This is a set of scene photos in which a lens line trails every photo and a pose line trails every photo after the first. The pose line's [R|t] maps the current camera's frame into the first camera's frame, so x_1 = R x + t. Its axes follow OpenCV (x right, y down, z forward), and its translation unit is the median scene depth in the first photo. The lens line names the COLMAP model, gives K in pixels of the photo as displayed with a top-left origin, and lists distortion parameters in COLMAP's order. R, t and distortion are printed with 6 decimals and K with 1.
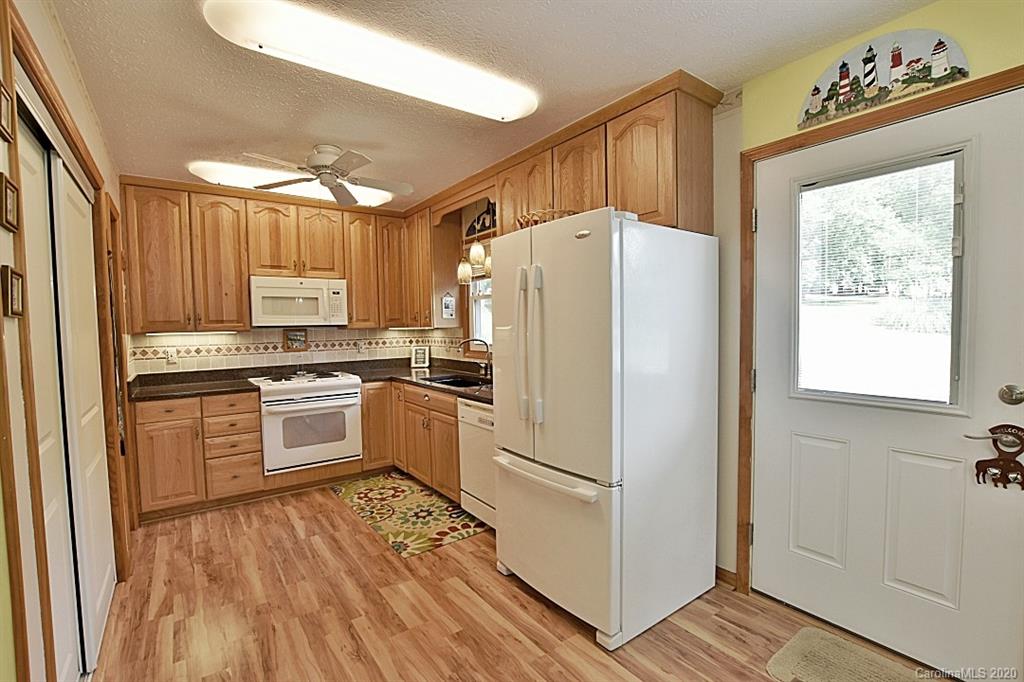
lens RADIAL K [[464.1, 0, 511.8], [0, 464.1, 348.7], [0, 0, 1]] dist [-0.032951, 0.005388]
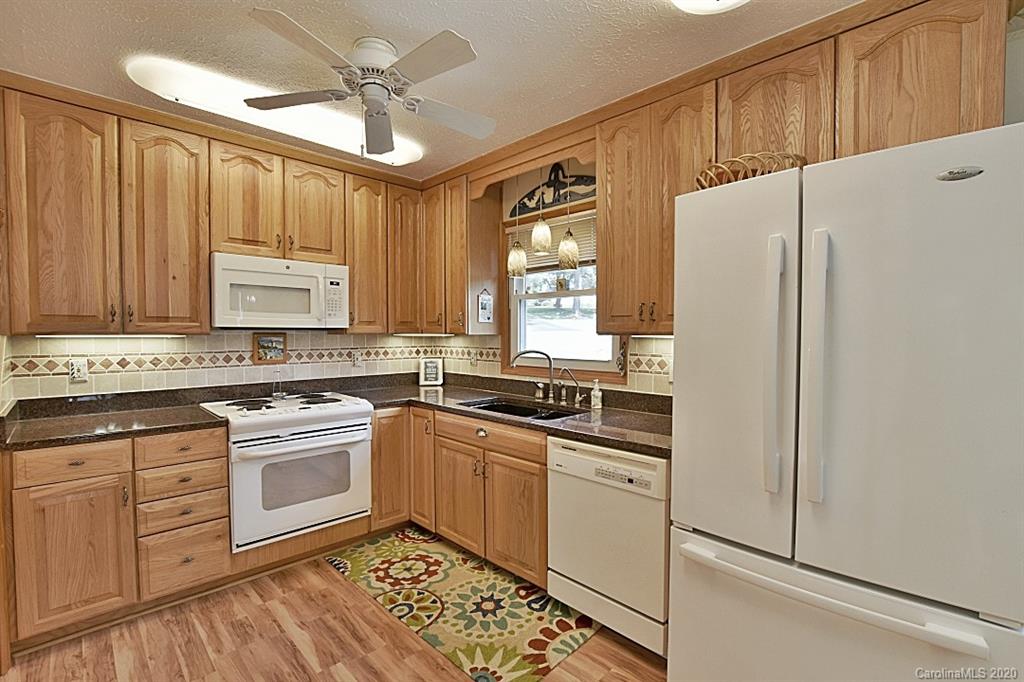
lens RADIAL K [[464.1, 0, 514.1], [0, 464.1, 348.2], [0, 0, 1]] dist [-0.032951, 0.005388]
pose [[0.989067, 0.014623, 0.146742, -0.239734], [-0.011443, 0.999682, -0.022490, -0.008296], [-0.147024, 0.020565, 0.988919, 0.287115]]
